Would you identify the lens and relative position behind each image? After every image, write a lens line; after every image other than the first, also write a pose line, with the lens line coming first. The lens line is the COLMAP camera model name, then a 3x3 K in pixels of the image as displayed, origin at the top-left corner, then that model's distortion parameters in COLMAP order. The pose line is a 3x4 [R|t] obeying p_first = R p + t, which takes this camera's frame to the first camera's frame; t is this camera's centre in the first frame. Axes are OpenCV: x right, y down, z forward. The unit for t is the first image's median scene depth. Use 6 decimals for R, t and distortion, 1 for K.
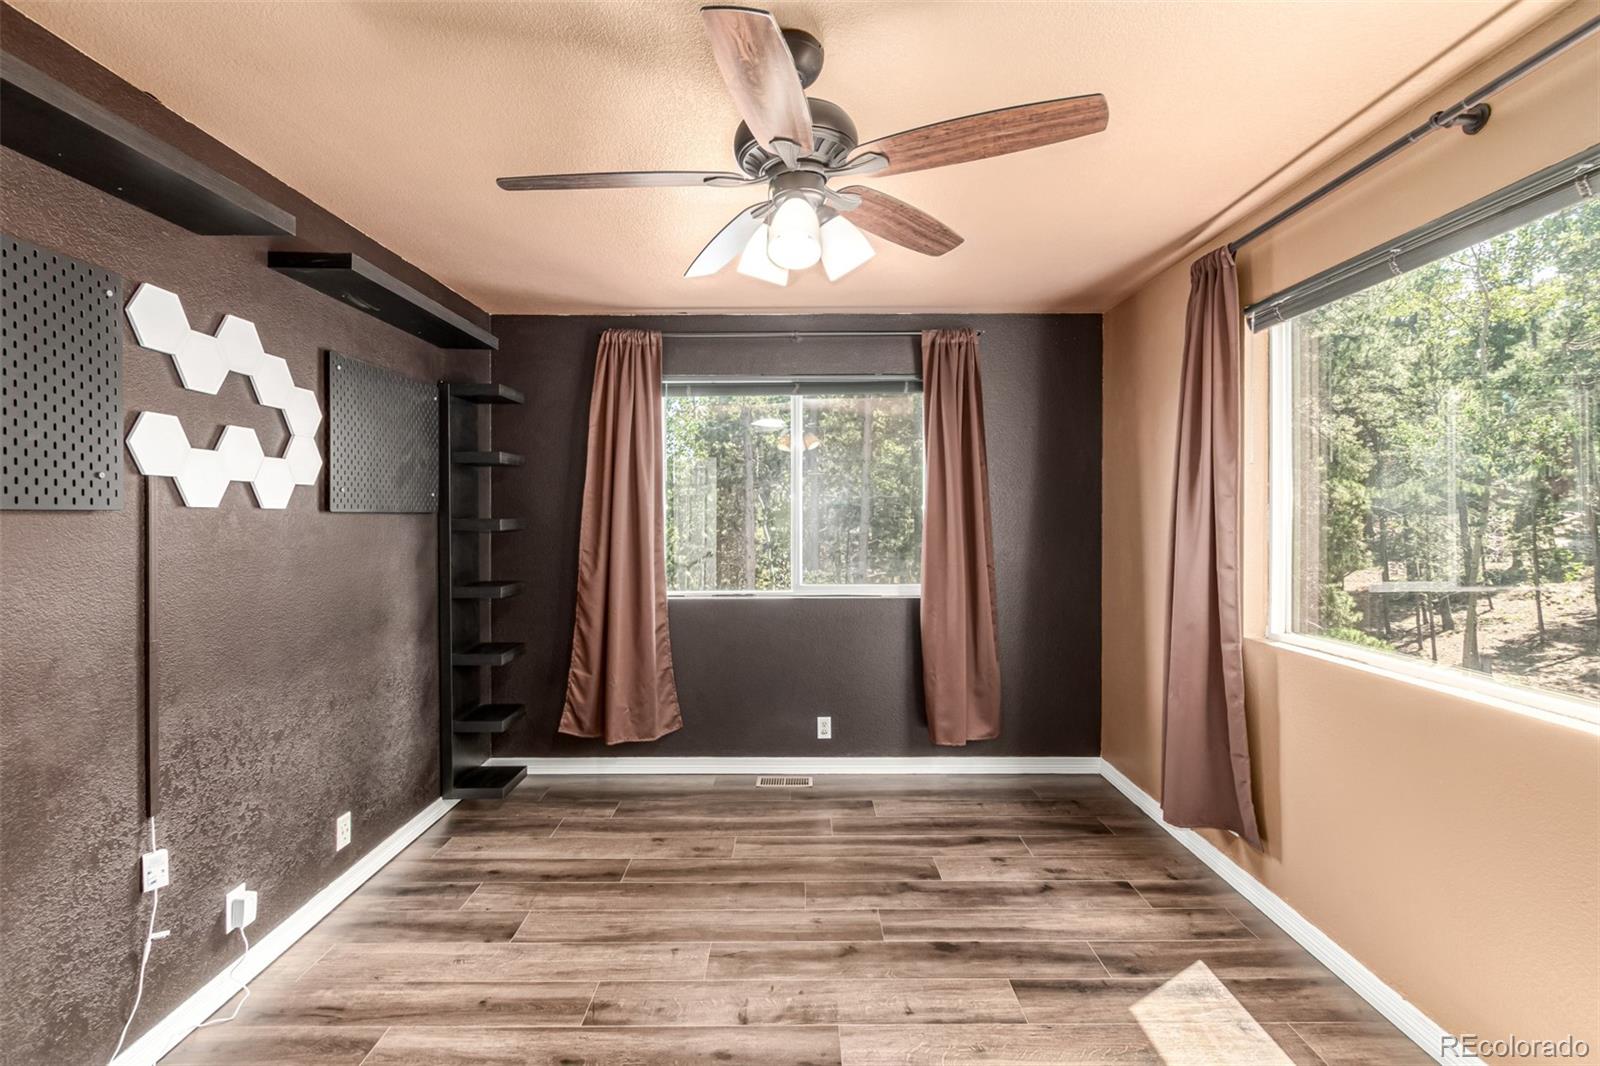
lens RADIAL K [[732.3, 0, 793.8], [0, 732.3, 517.5], [0, 0, 1]] dist [0.001972, -0.000175]
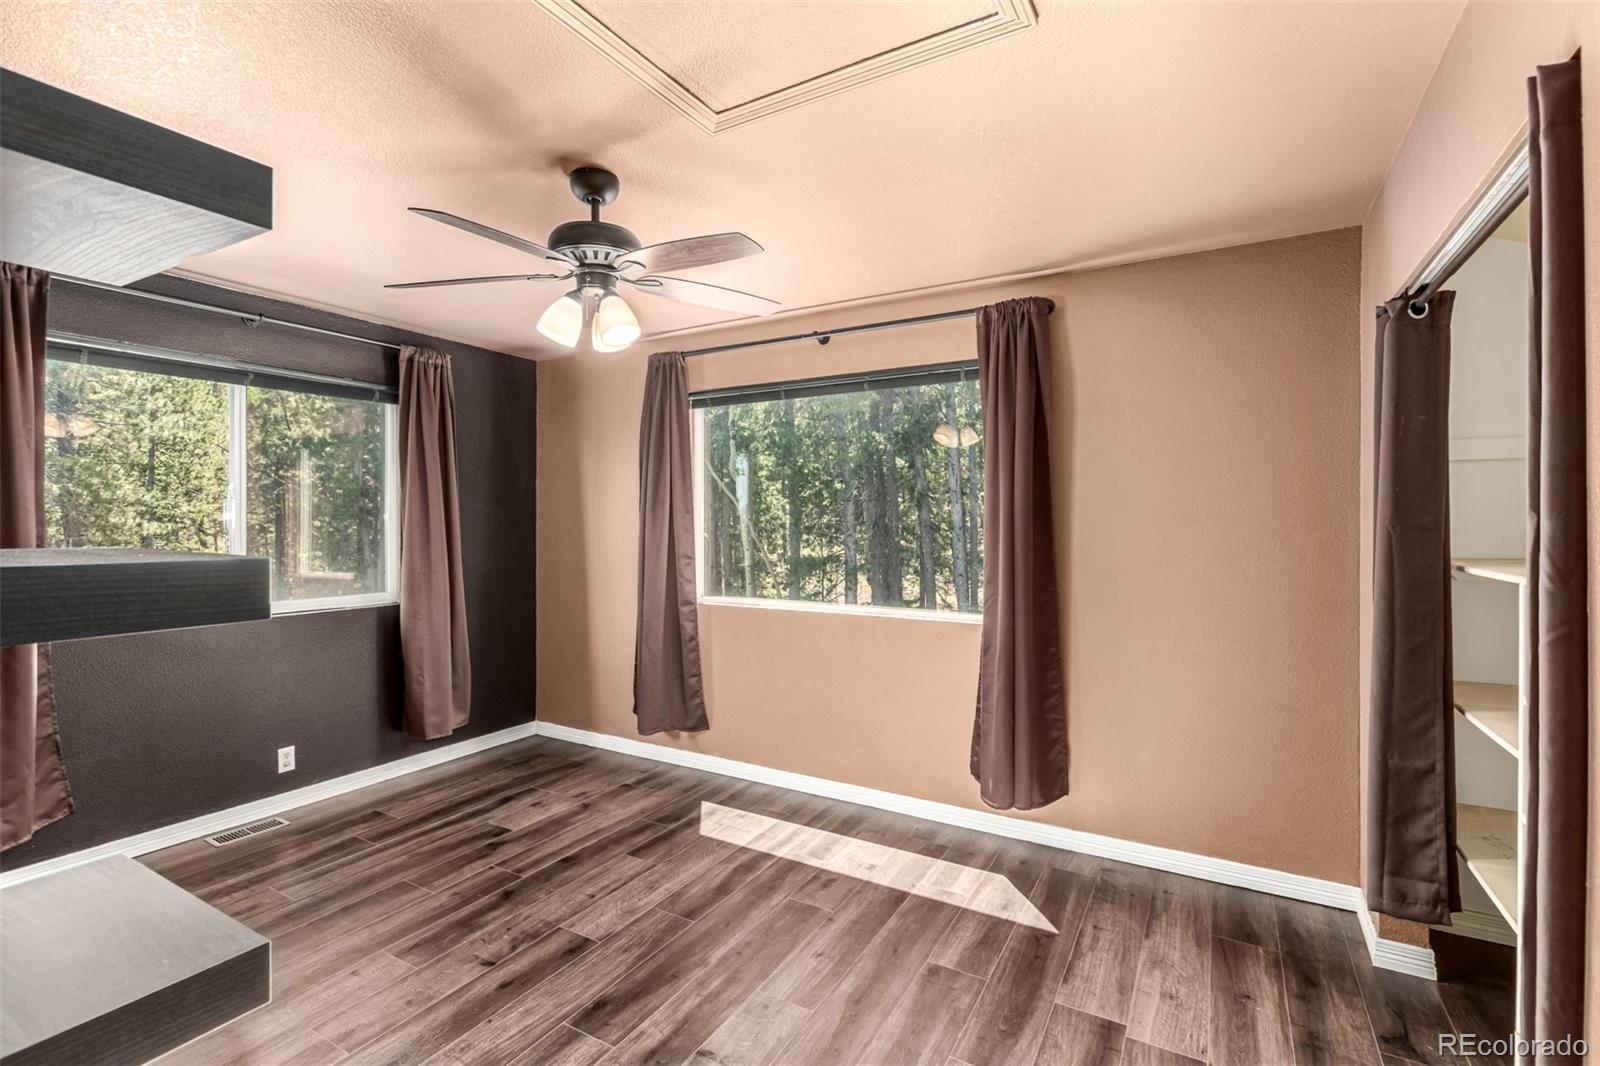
lens RADIAL K [[732.3, 0, 793.8], [0, 732.3, 517.5], [0, 0, 1]] dist [0.001972, -0.000175]
pose [[0.503990, 0.008421, 0.863669, -0.594629], [0.002520, 0.999934, -0.011220, 0.001129], [-0.863706, 0.007831, 0.503935, 0.004365]]
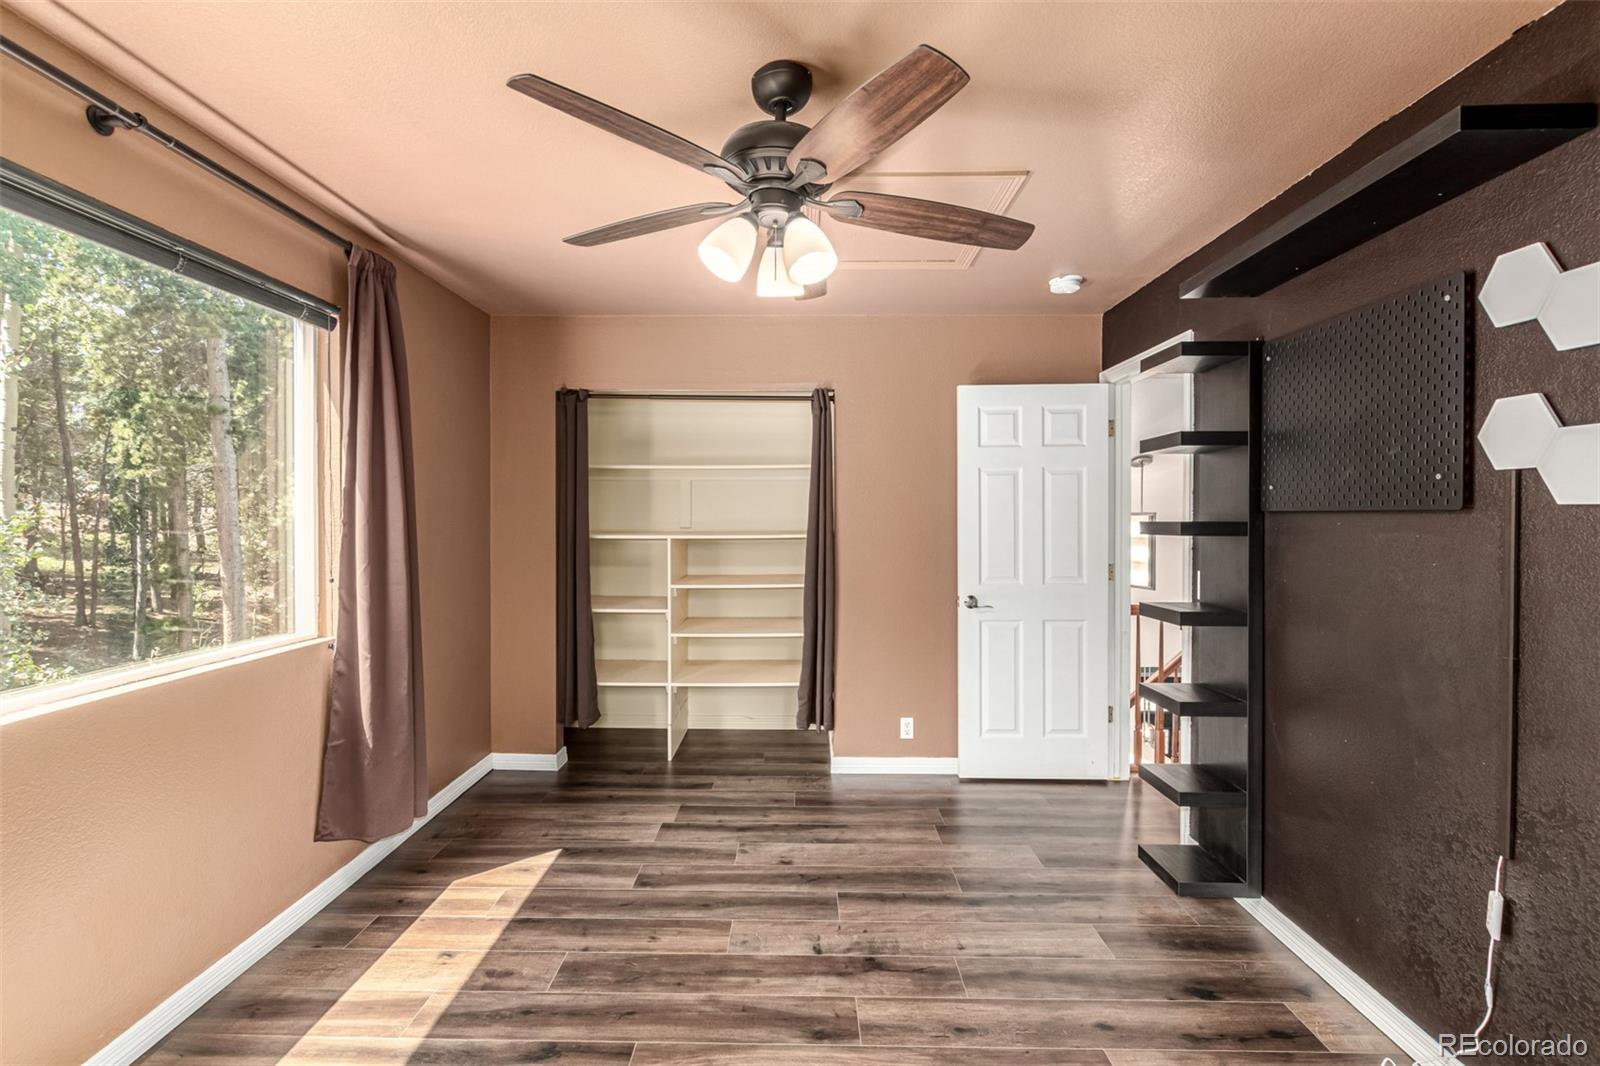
lens RADIAL K [[732.3, 0, 793.8], [0, 732.3, 517.5], [0, 0, 1]] dist [0.001972, -0.000175]
pose [[-0.999991, -0.000027, 0.004297, -0.015802], [0.000020, 0.999939, 0.011012, -0.006377], [-0.004297, 0.011012, -0.999930, 1.255823]]
